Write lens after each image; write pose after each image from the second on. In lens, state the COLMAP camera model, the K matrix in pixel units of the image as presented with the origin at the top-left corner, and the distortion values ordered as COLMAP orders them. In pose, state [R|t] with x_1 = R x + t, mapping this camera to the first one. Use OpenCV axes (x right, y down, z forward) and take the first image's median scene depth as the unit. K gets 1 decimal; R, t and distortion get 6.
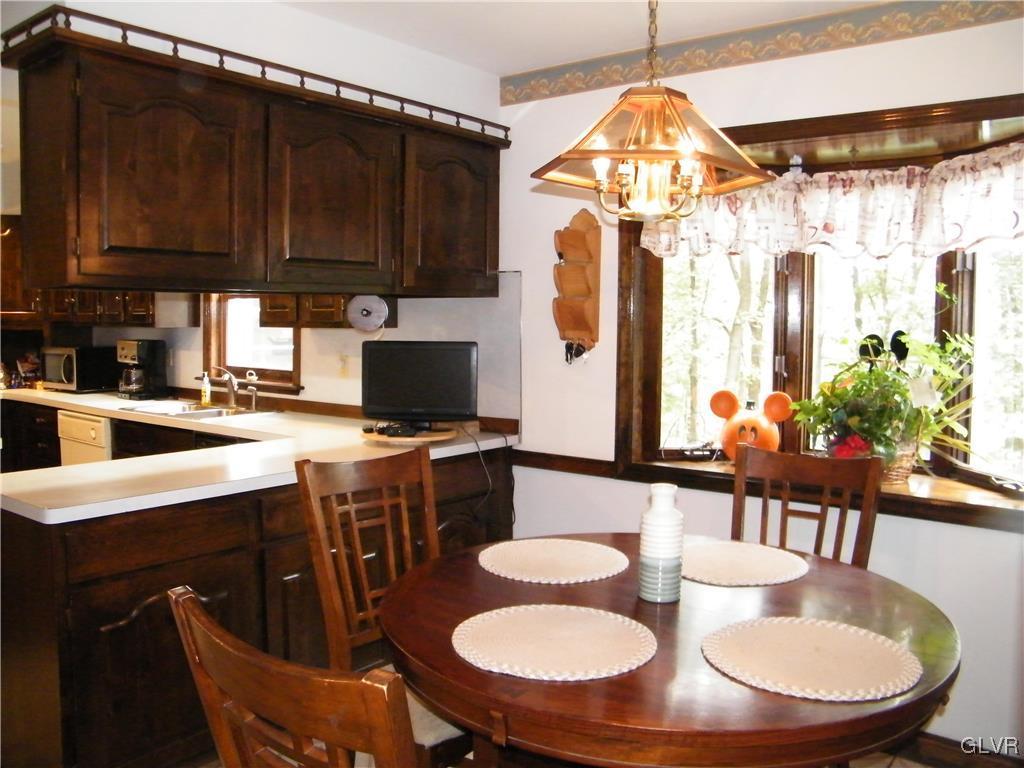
lens RADIAL K [[866.4, 0, 513.4], [0, 866.4, 352.8], [0, 0, 1]] dist [-0.191381, 0.177404]
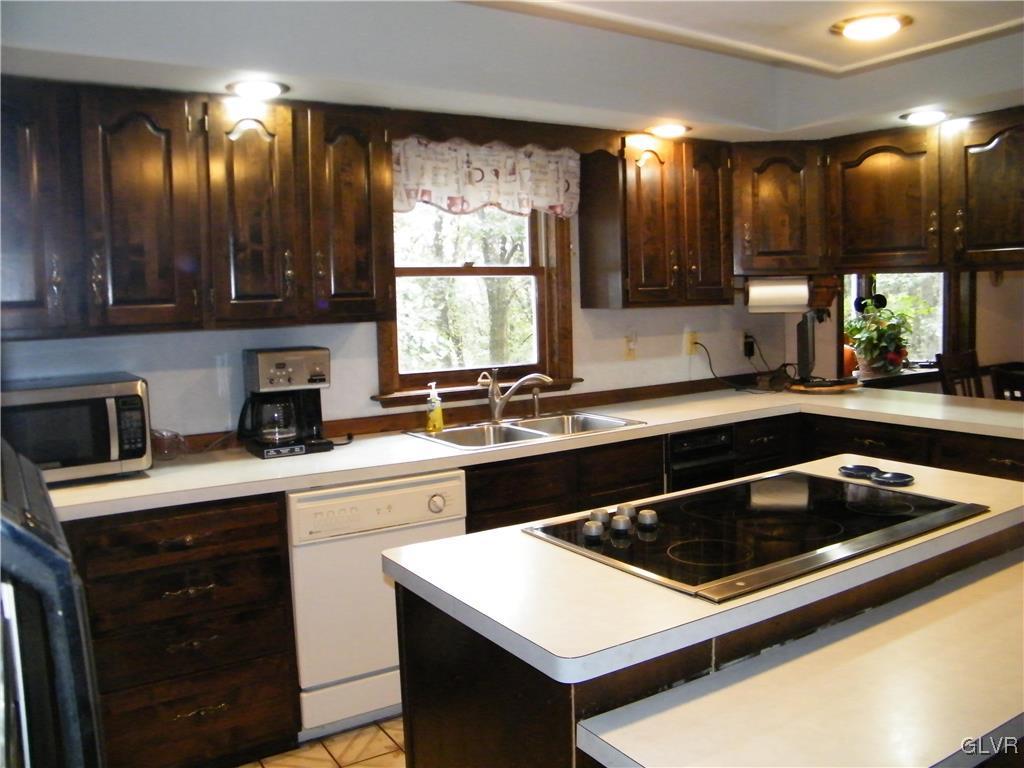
lens RADIAL K [[866.4, 0, 513.4], [0, 866.4, 352.8], [0, 0, 1]] dist [-0.191381, 0.177404]
pose [[0.322664, -0.076261, 0.943437, -0.997973], [0.068967, 0.995994, 0.056922, -0.036759], [-0.943998, 0.046699, 0.326630, 0.710994]]
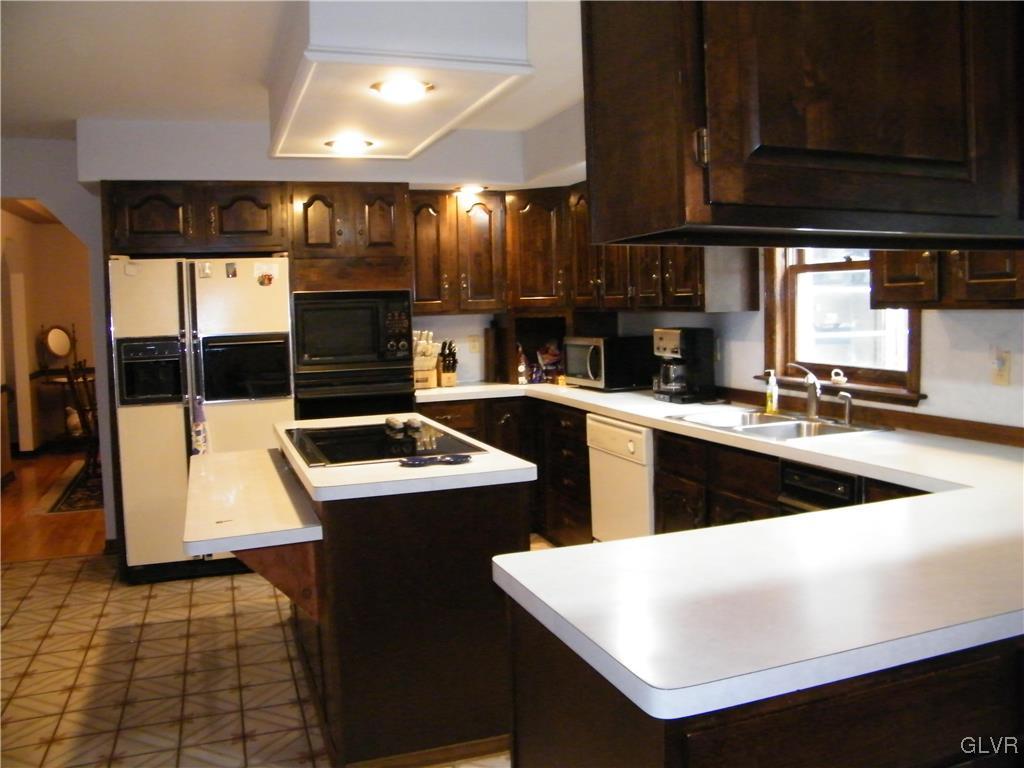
lens RADIAL K [[866.4, 0, 513.4], [0, 866.4, 352.8], [0, 0, 1]] dist [-0.191381, 0.177404]
pose [[0.851320, 0.004187, -0.524630, -0.160270], [0.005682, 0.999836, 0.017198, -0.007087], [0.524616, -0.017622, 0.851157, 0.229977]]
